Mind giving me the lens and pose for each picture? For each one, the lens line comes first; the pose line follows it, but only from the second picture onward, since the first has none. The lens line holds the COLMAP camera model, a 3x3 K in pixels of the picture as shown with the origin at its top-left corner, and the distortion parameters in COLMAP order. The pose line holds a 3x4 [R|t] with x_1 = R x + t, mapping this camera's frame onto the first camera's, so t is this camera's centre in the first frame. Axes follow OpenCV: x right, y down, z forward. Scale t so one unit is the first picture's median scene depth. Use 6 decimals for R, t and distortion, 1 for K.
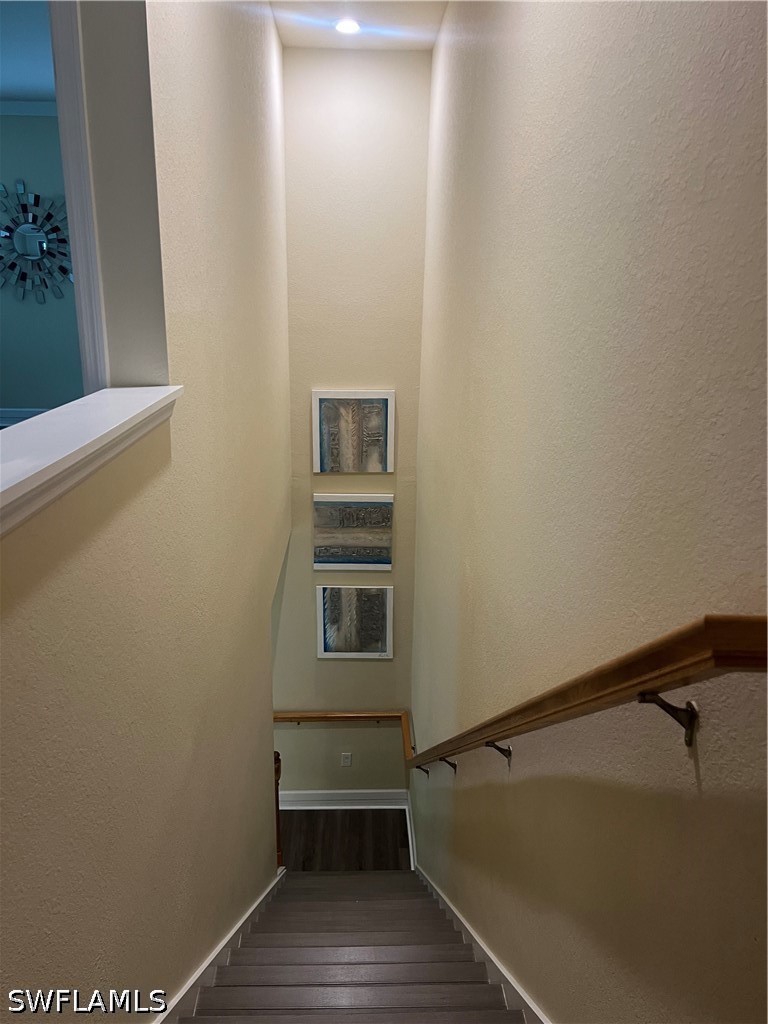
lens RADIAL K [[775.2, 0, 380.5], [0, 775.2, 510.8], [0, 0, 1]] dist [0.048377, -0.029858]
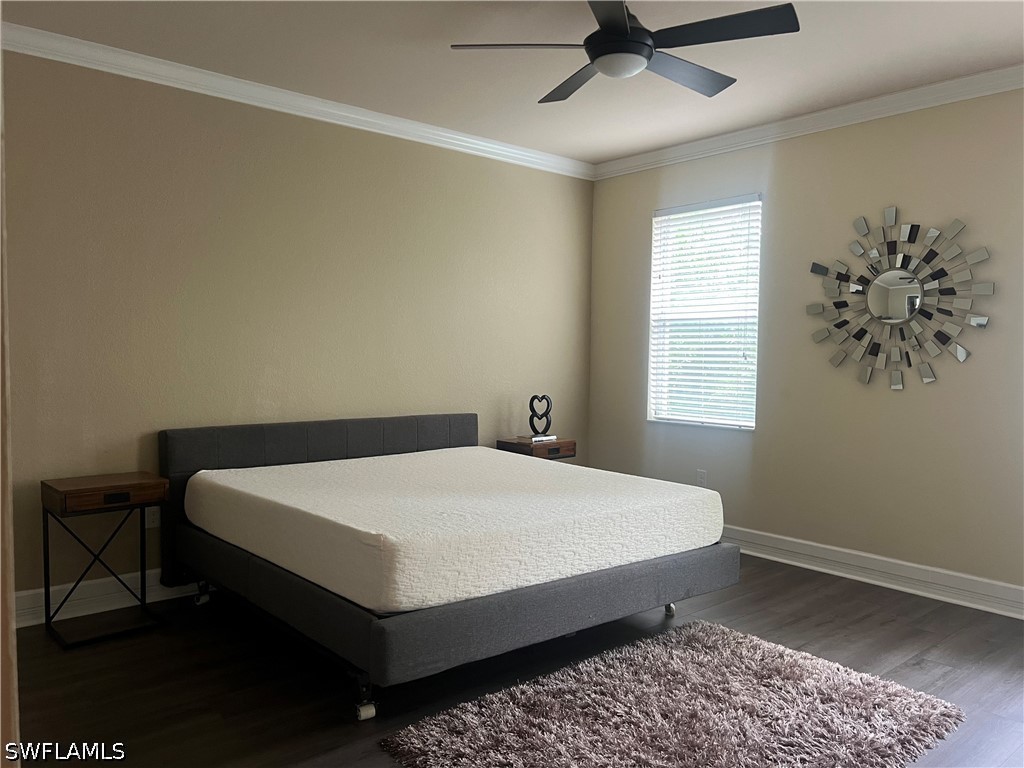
lens RADIAL K [[775.2, 0, 508.9], [0, 775.2, 381.0], [0, 0, 1]] dist [0.048377, -0.029858]
pose [[0.617299, 0.024062, -0.786360, -0.138343], [-0.225549, 0.962987, -0.147591, -0.113358], [0.753704, 0.268470, 0.599879, 0.402877]]
